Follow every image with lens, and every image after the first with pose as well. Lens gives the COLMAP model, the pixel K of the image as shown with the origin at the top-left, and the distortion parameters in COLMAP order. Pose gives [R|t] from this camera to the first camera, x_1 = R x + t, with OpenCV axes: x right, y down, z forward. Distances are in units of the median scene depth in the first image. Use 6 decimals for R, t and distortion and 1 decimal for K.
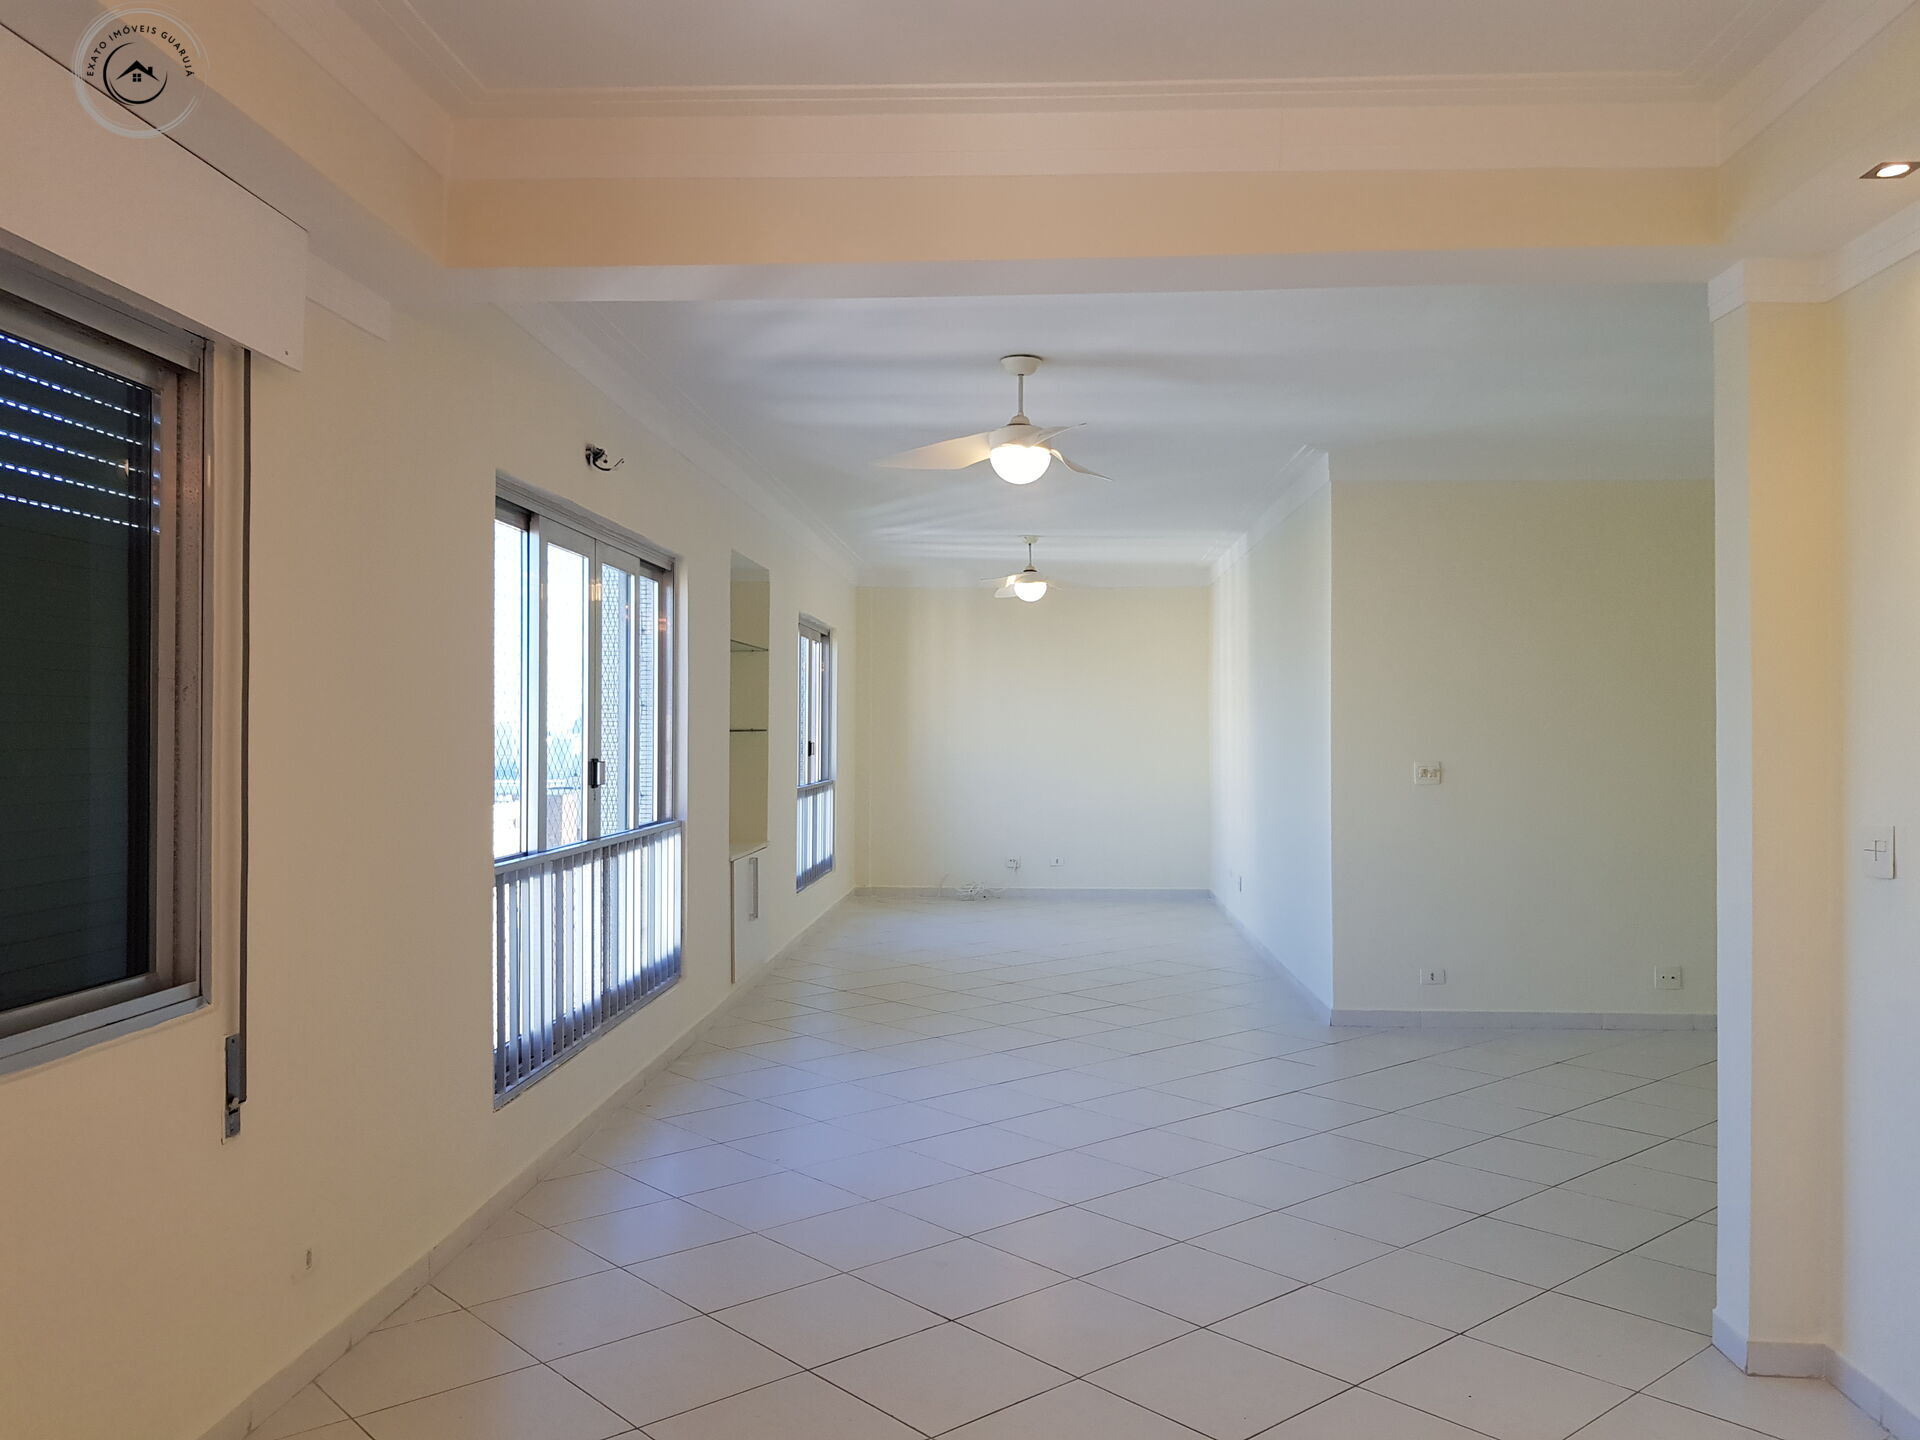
lens RADIAL K [[1497.9, 0, 949.8], [0, 1497.9, 710.8], [0, 0, 1]] dist [0.057783, -0.074245]
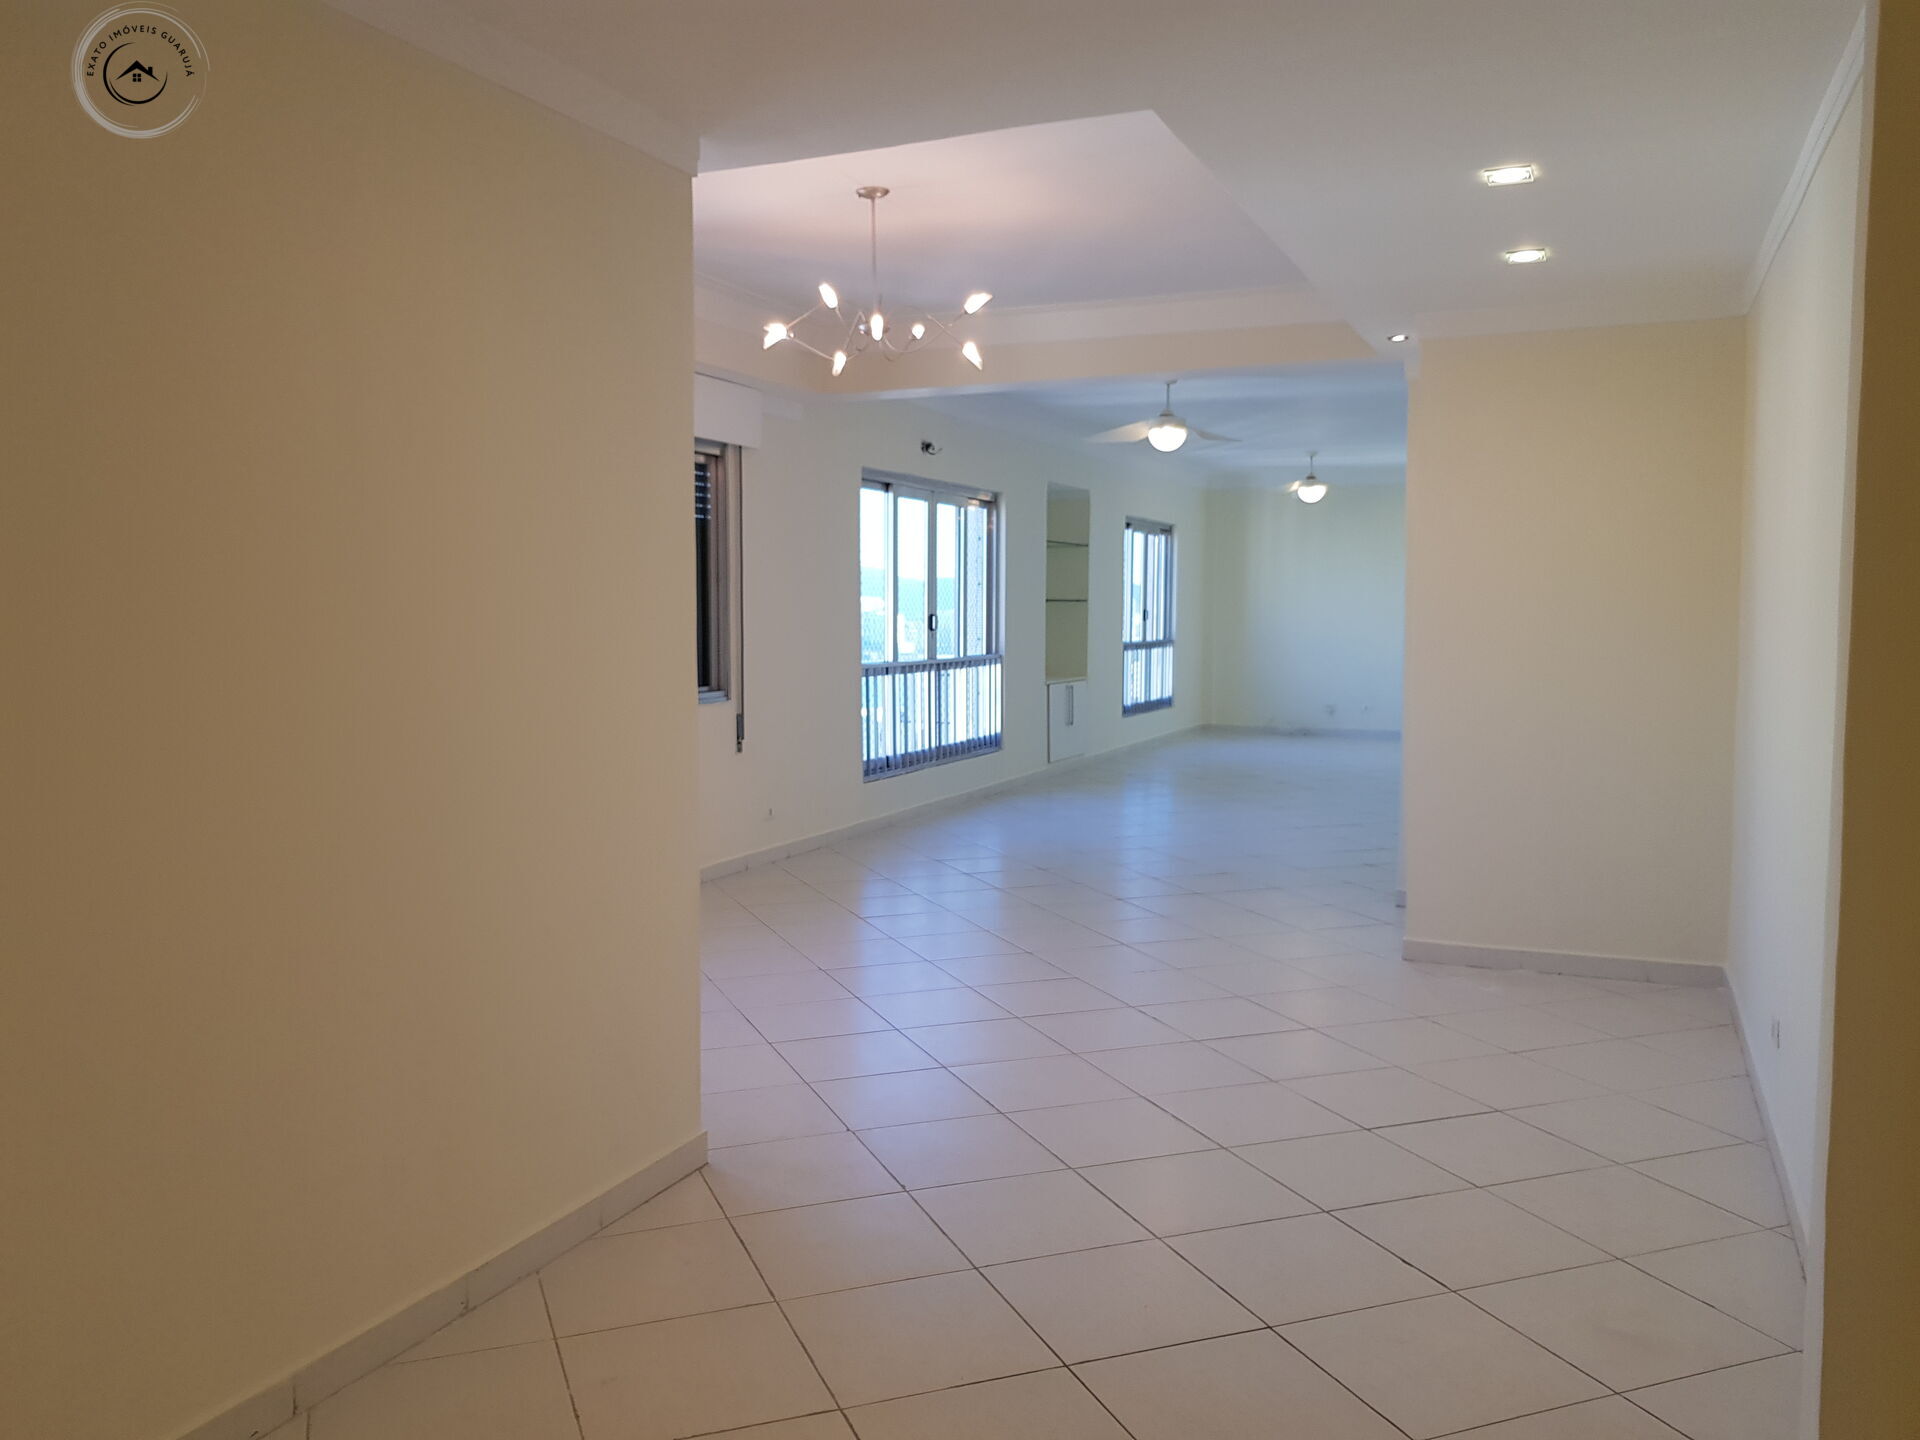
lens RADIAL K [[1497.9, 0, 928.7], [0, 1497.9, 636.1], [0, 0, 1]] dist [0.057783, -0.074245]
pose [[0.939689, -0.001336, -0.342026, 0.364638], [0.011616, 0.999540, 0.028010, 0.007446], [0.341831, -0.030294, 0.939273, -0.665650]]
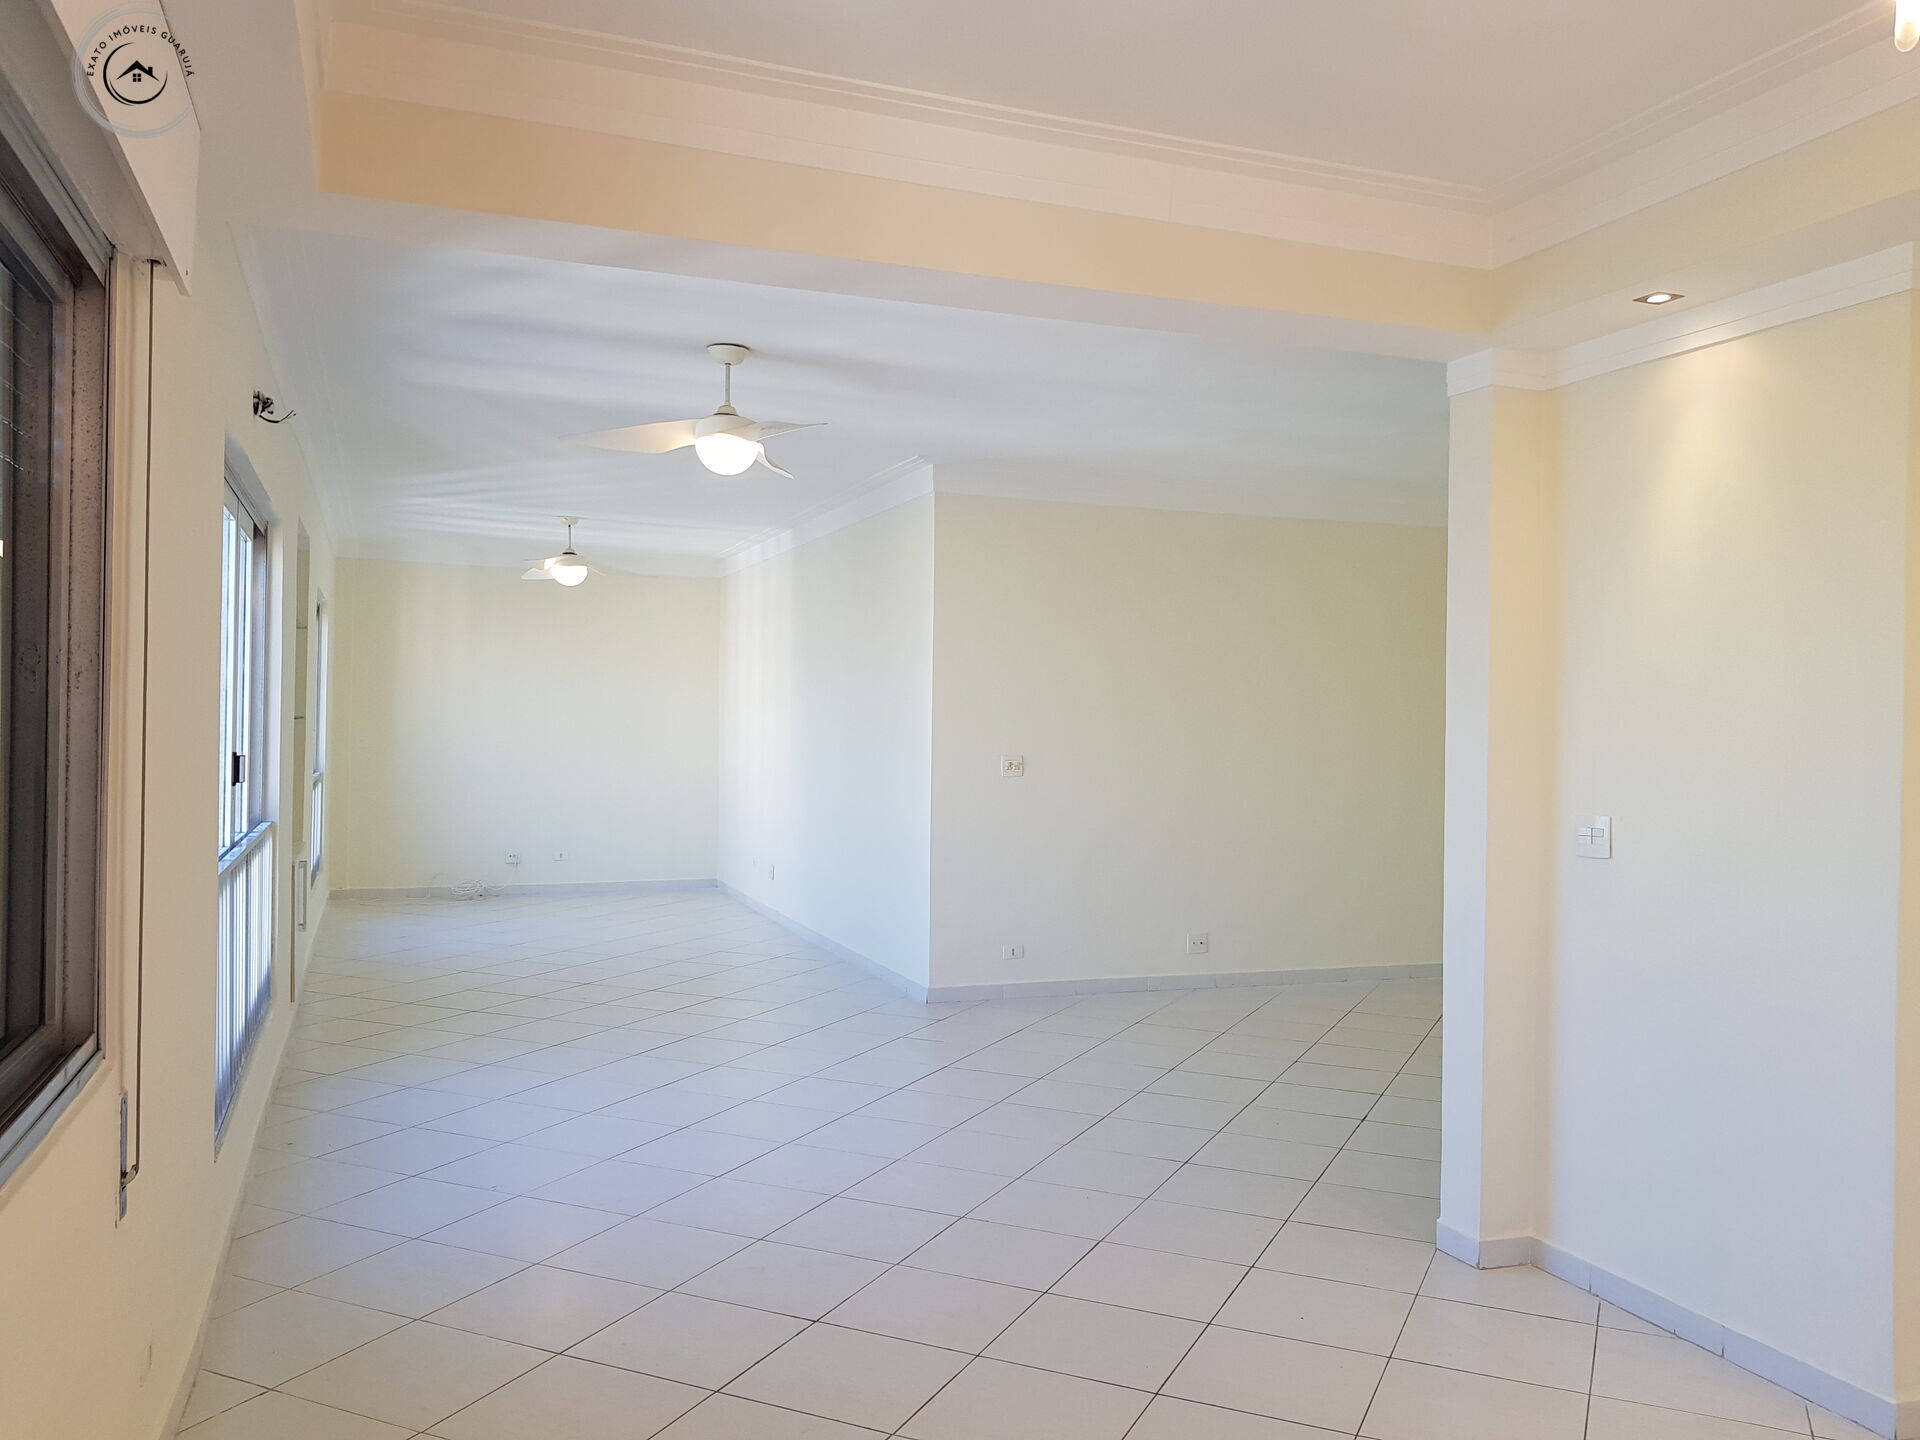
lens RADIAL K [[1497.9, 0, 943.9], [0, 1497.9, 709.9], [0, 0, 1]] dist [0.057783, -0.074245]
pose [[0.916046, 0.014650, 0.400806, -0.212454], [-0.018070, 0.999825, 0.004752, -0.004529], [-0.400666, -0.011596, 0.916151, 0.038644]]
